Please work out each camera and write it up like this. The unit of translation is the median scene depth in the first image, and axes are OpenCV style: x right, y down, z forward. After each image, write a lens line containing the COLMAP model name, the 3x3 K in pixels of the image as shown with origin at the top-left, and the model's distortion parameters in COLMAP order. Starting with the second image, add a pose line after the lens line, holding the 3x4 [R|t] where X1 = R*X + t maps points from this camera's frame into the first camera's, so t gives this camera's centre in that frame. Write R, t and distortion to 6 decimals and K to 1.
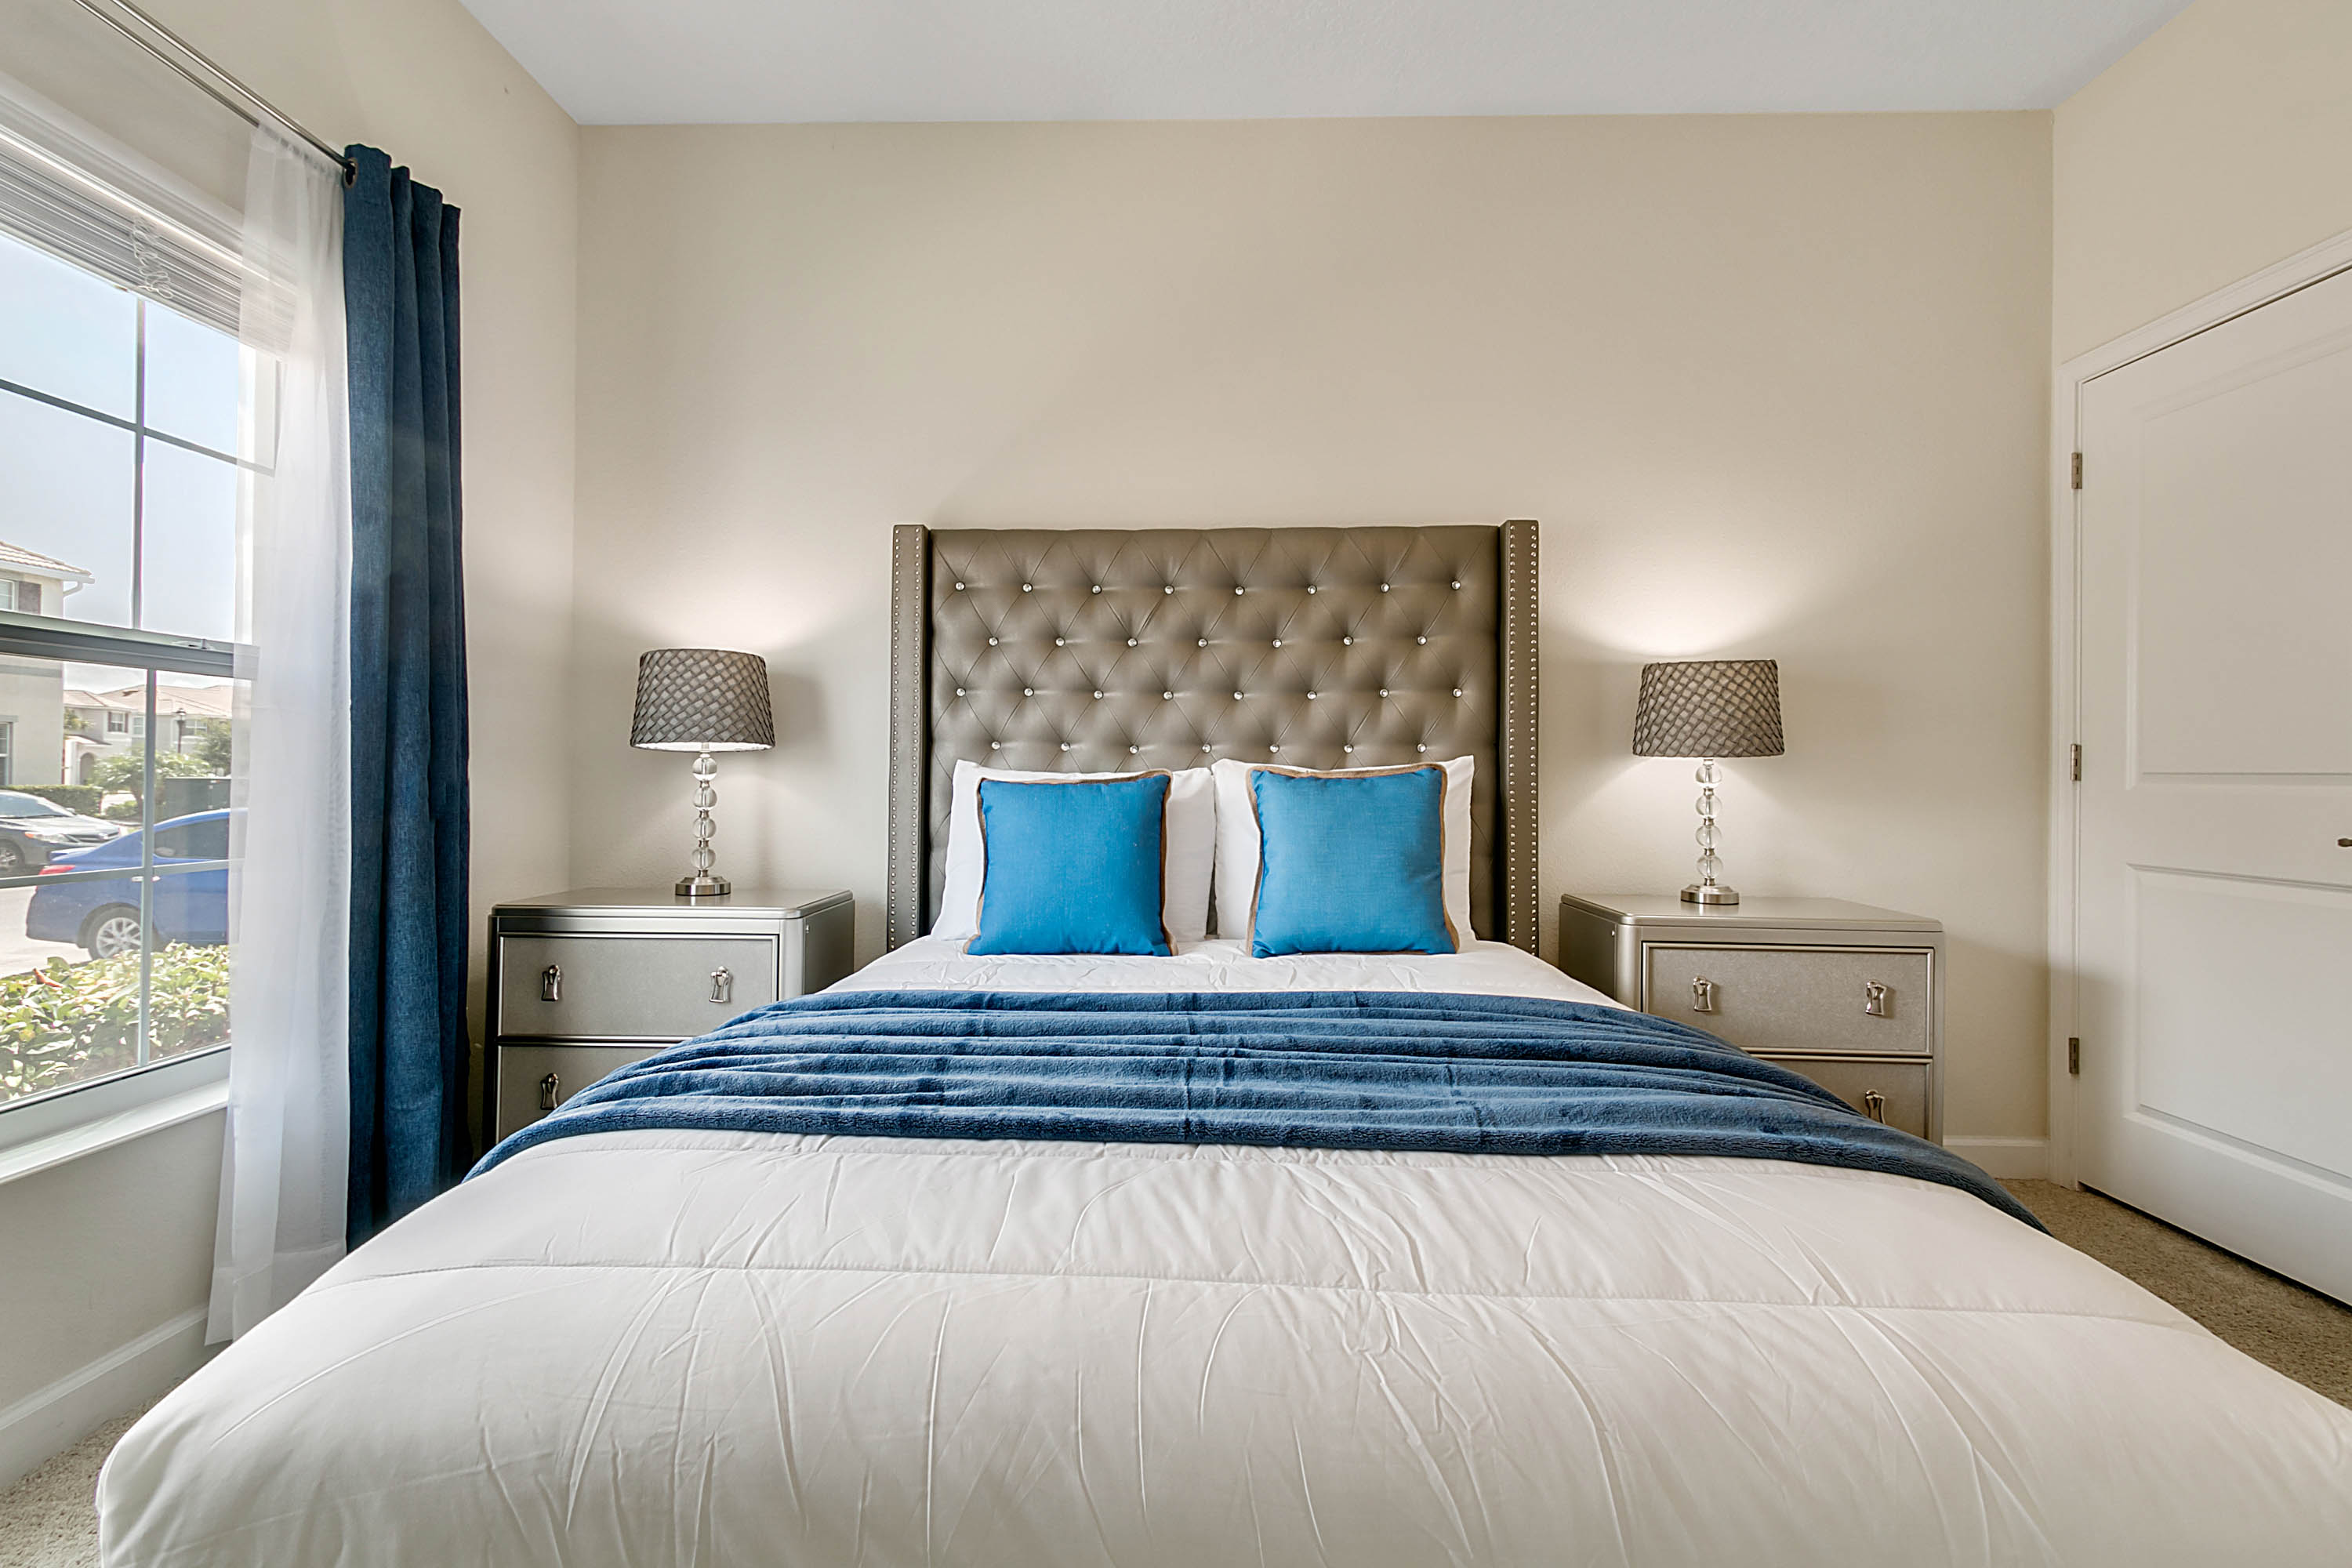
lens RADIAL K [[1054.9, 0, 1171.0], [0, 1054.9, 769.6], [0, 0, 1]] dist [-0.010119, -0.000139]
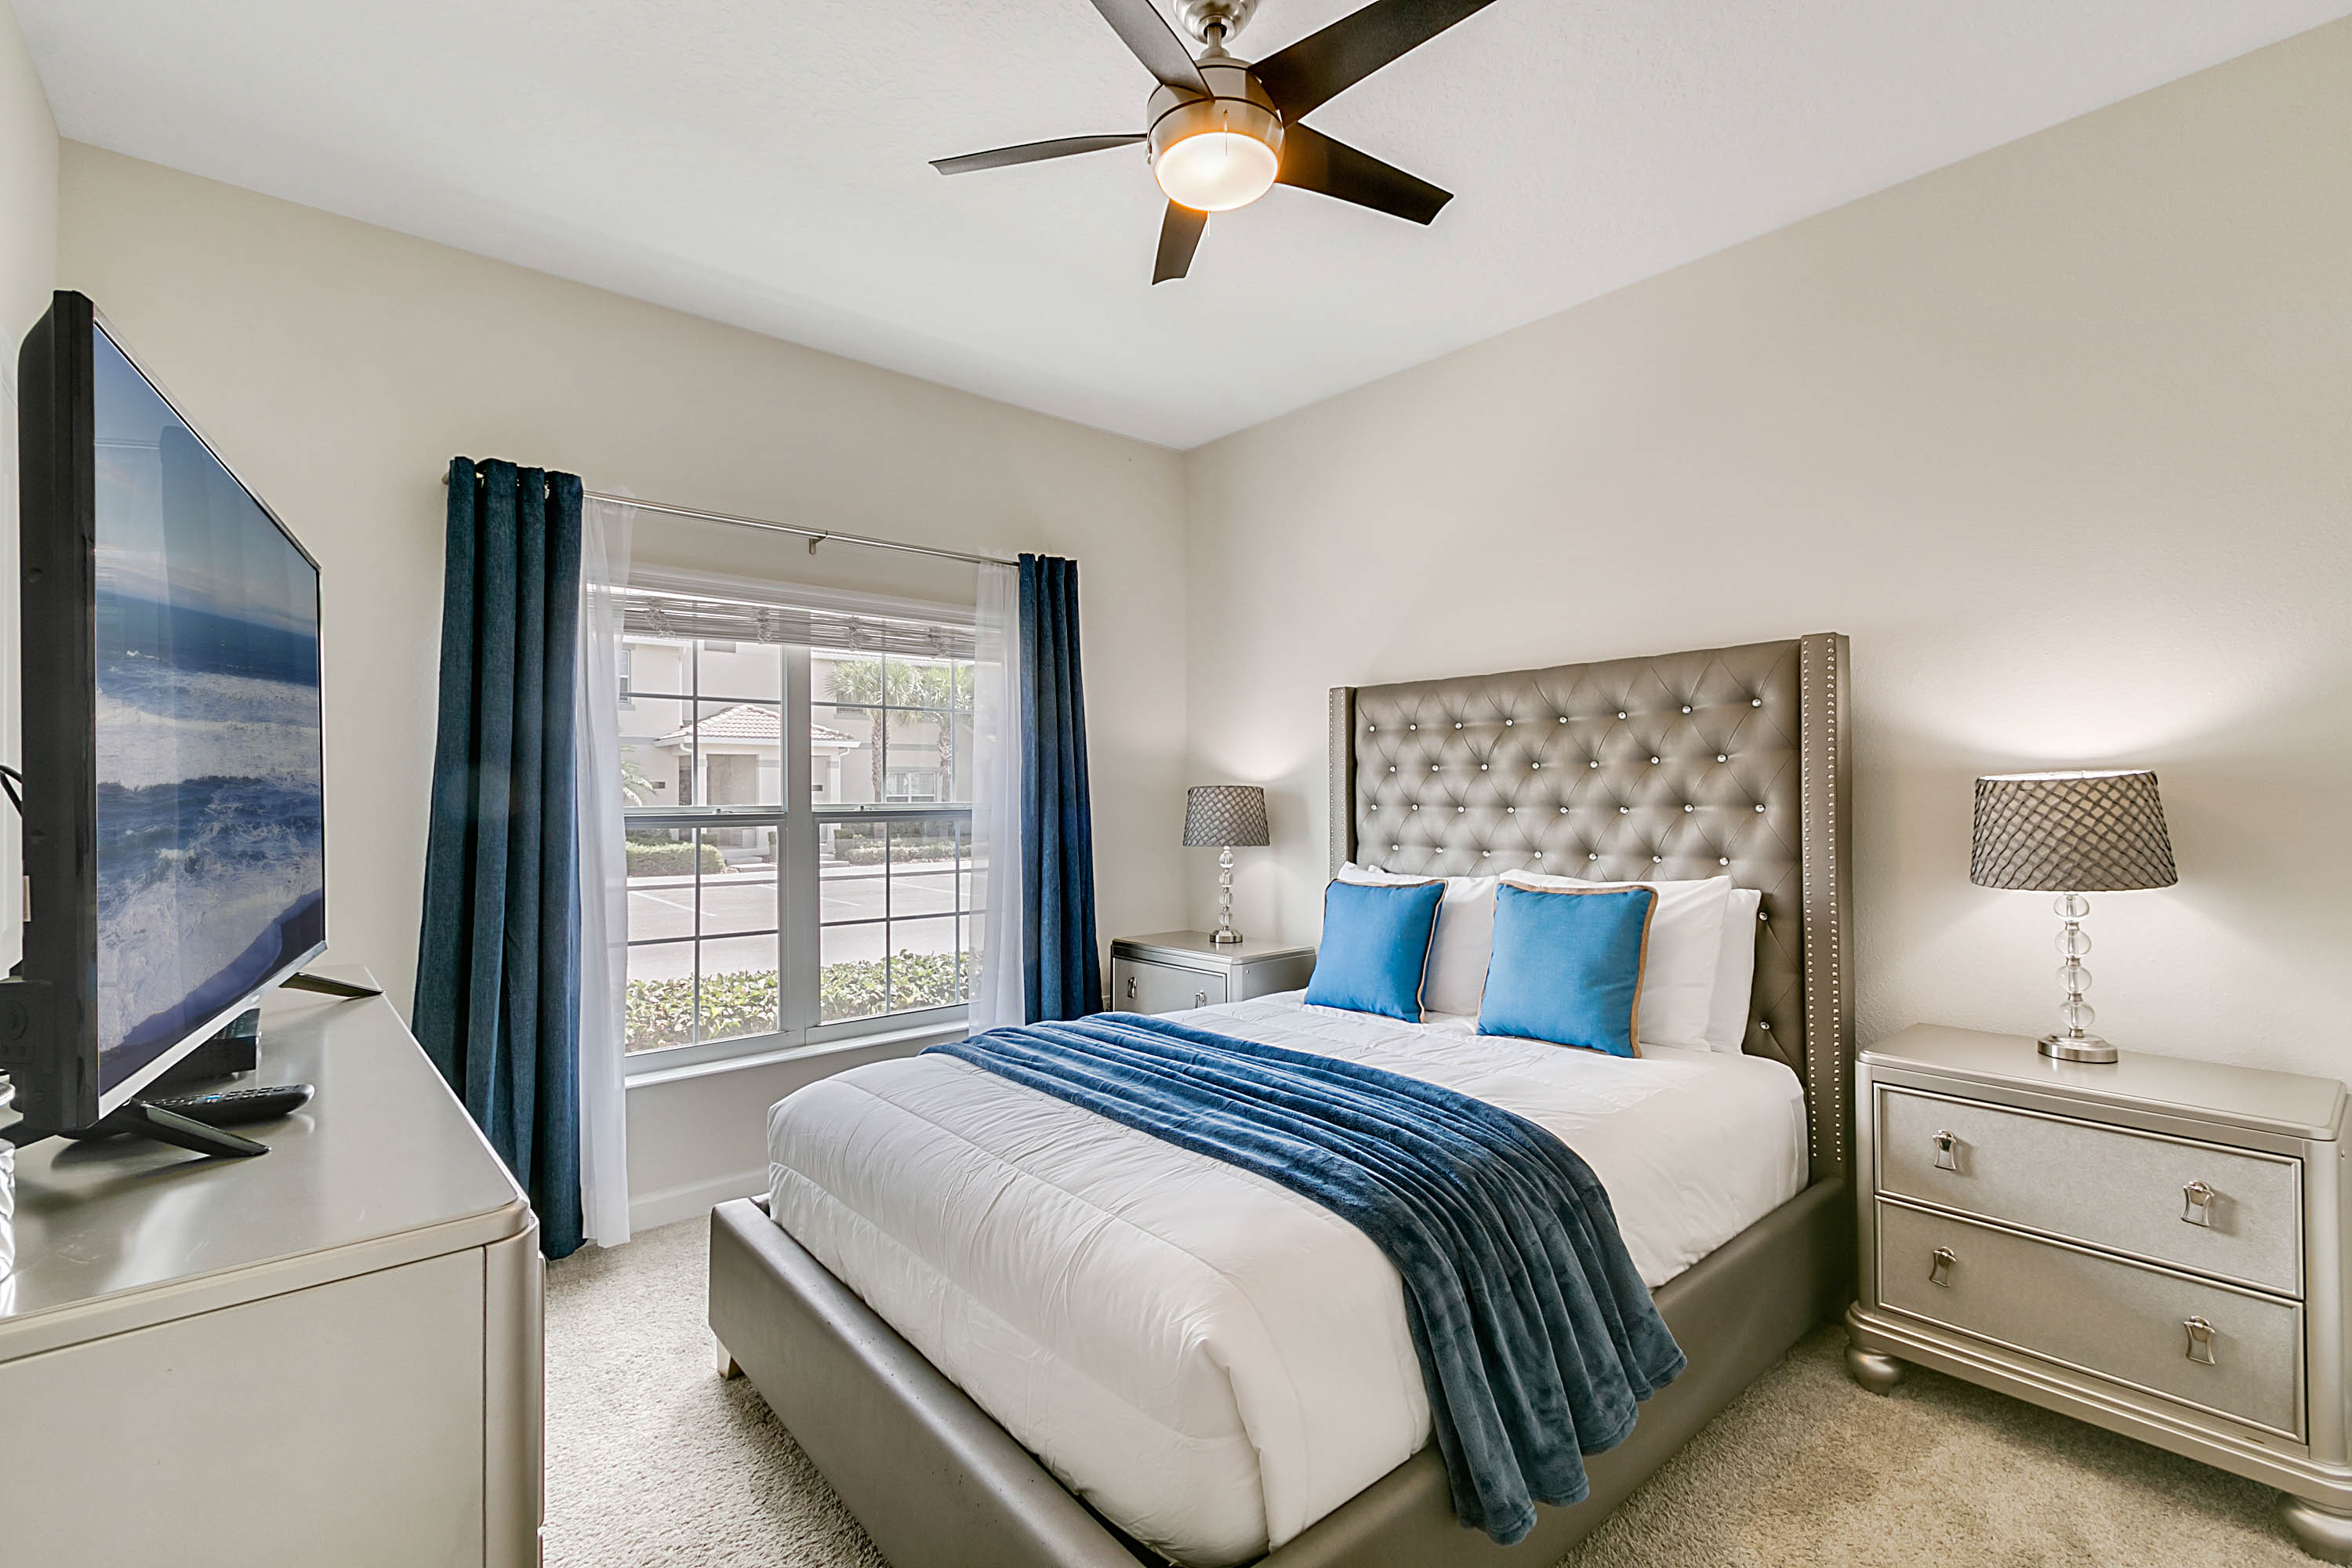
lens RADIAL K [[1054.9, 0, 1179.3], [0, 1054.9, 770.2], [0, 0, 1]] dist [-0.010119, -0.000139]
pose [[0.680962, -0.028028, -0.731782, 0.643166], [0.015996, 0.999598, -0.023401, -0.096819], [0.732144, 0.004229, 0.681137, -0.105612]]
